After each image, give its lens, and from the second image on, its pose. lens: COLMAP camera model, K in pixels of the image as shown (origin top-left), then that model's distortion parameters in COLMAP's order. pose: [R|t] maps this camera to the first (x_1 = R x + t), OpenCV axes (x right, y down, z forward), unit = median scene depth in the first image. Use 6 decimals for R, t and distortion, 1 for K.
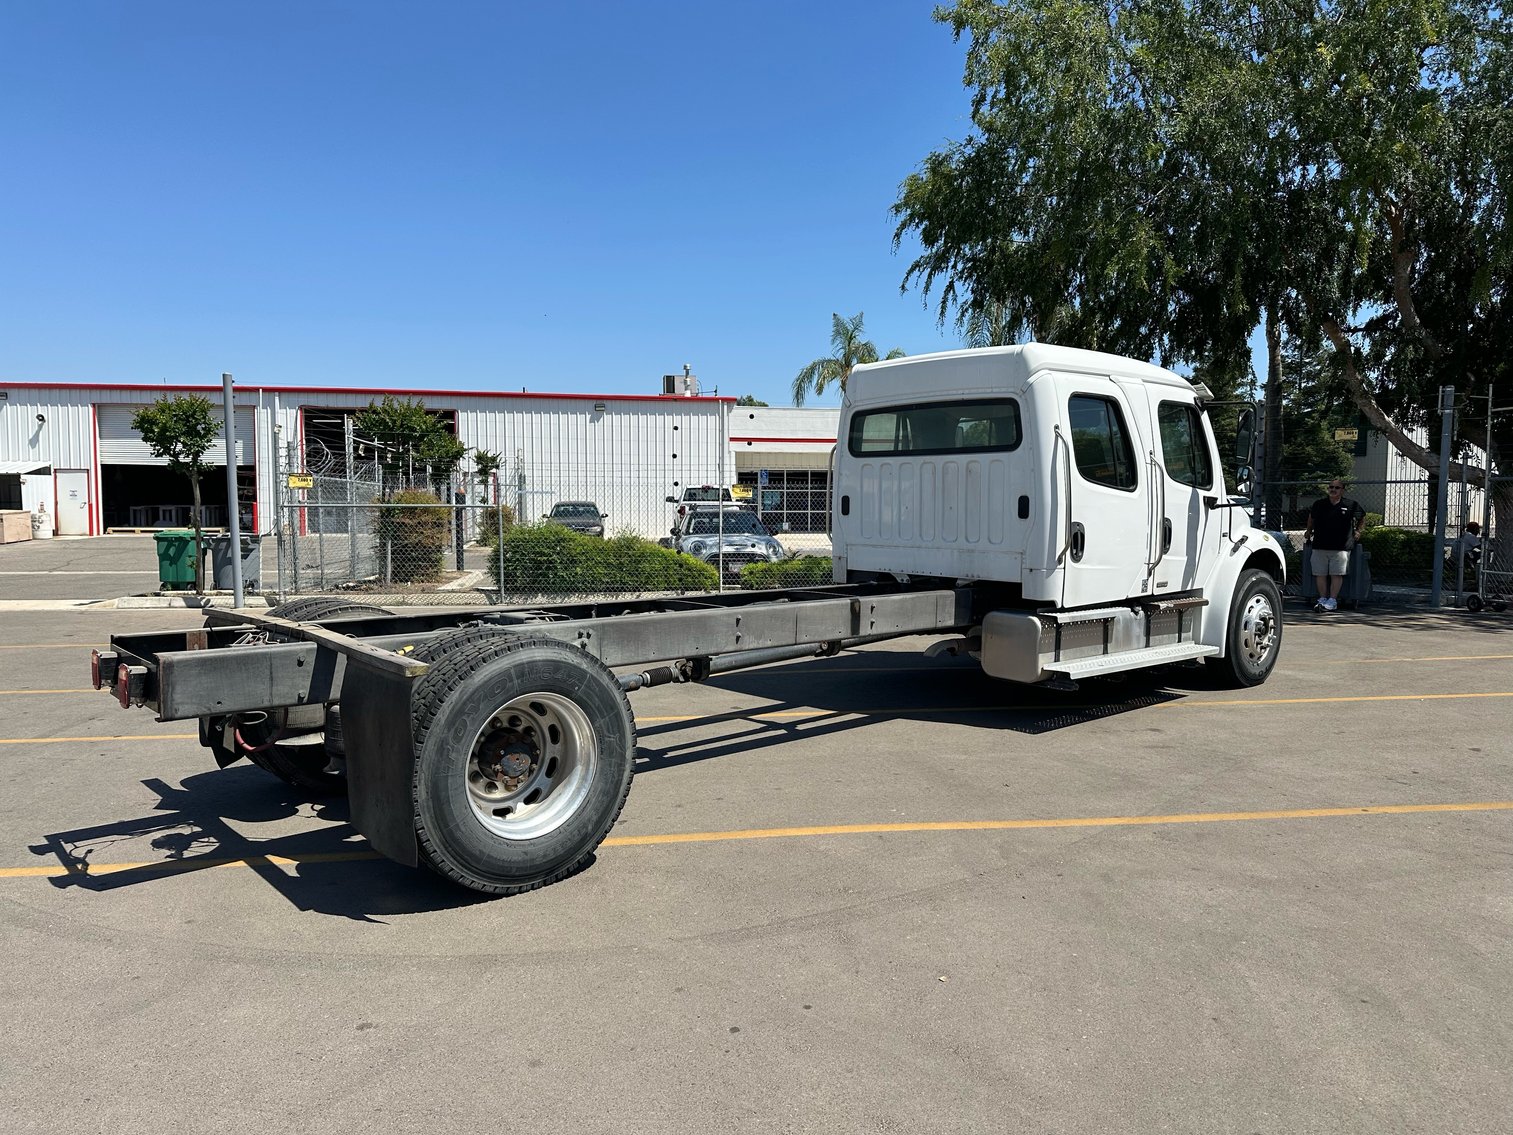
lens RADIAL K [[1083.6, 0, 762.3], [0, 1083.6, 567.2], [0, 0, 1]] dist [0.041117, -0.053179]
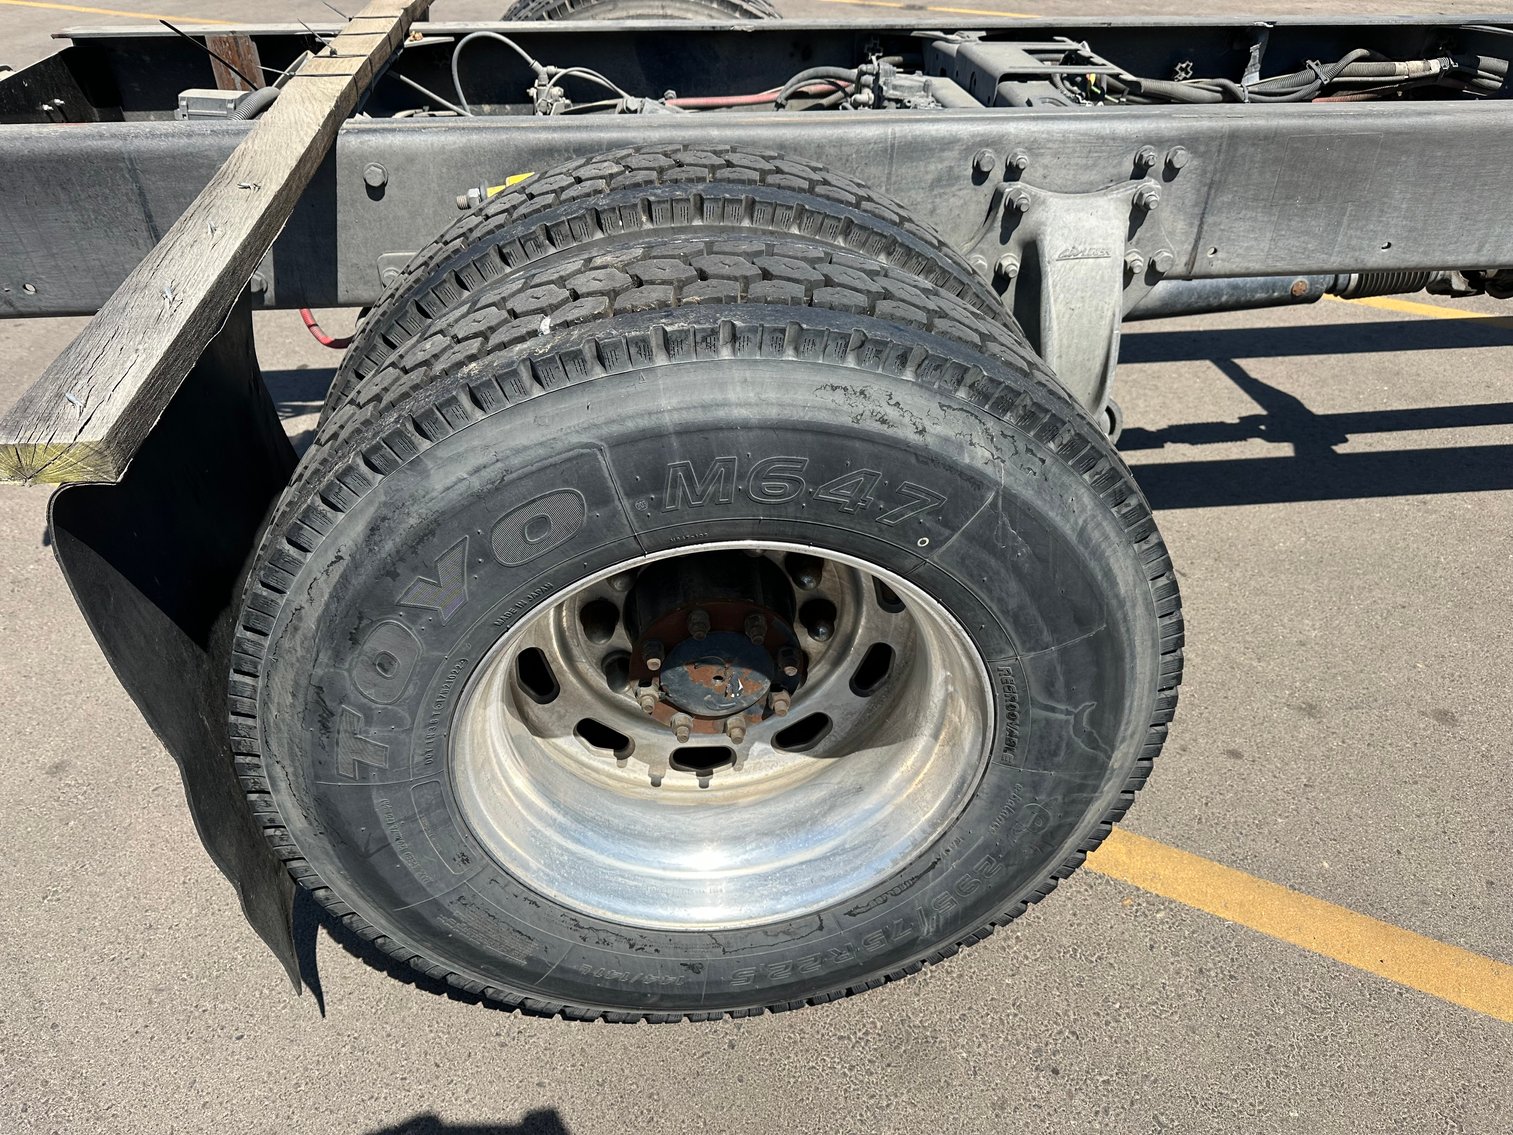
lens RADIAL K [[1083.6, 0, 761.1], [0, 1083.6, 568.3], [0, 0, 1]] dist [0.041117, -0.053179]
pose [[0.821698, 0.336983, -0.459625, -0.091211], [-0.041387, 0.839620, 0.541595, -0.004939], [0.568418, -0.426005, 0.703861, 0.801331]]
